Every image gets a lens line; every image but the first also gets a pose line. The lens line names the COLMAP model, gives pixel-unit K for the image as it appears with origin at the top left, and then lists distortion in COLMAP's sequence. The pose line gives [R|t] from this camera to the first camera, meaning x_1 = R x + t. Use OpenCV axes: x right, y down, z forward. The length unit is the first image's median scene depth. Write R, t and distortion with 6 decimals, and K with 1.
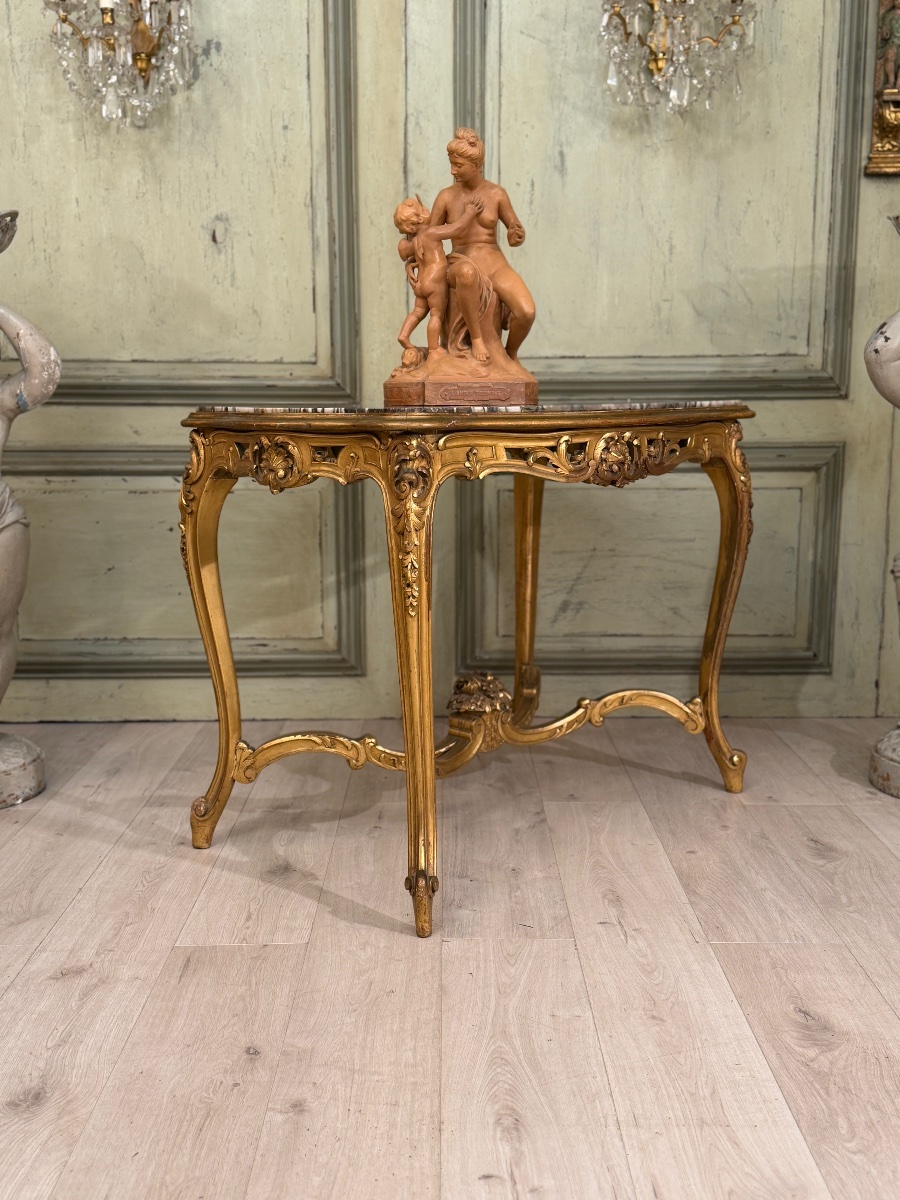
lens RADIAL K [[1229.1, 0, 449.0], [0, 1229.1, 603.0], [0, 0, 1]] dist [0.064453, 0.000000]
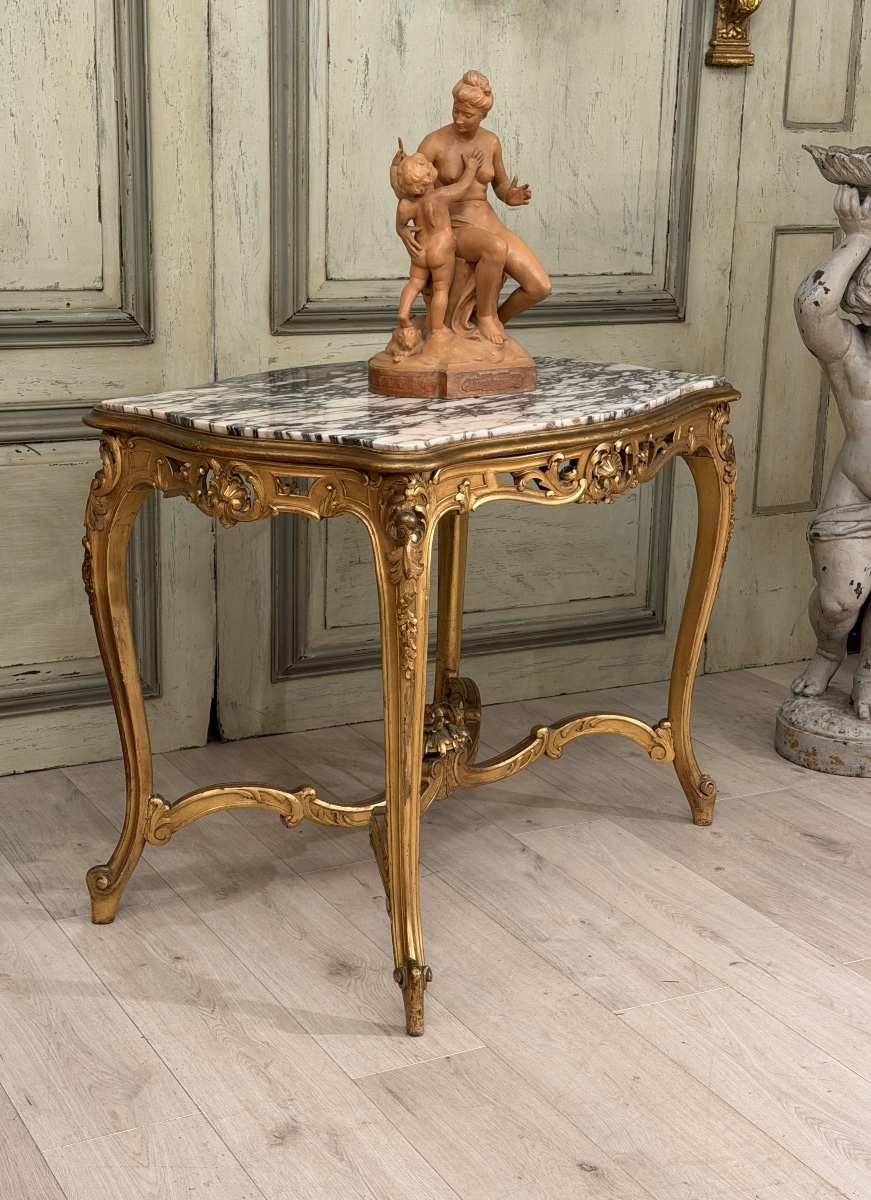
lens RADIAL K [[1837.4, 0, 424.0], [0, 1837.4, 599.8], [0, 0, 1]] dist [0.148258, 0.000000]
pose [[0.887485, -0.091912, 0.451577, -0.456712], [0.051554, 0.993559, 0.100906, -0.112711], [-0.457943, -0.066272, 0.886508, -0.086749]]
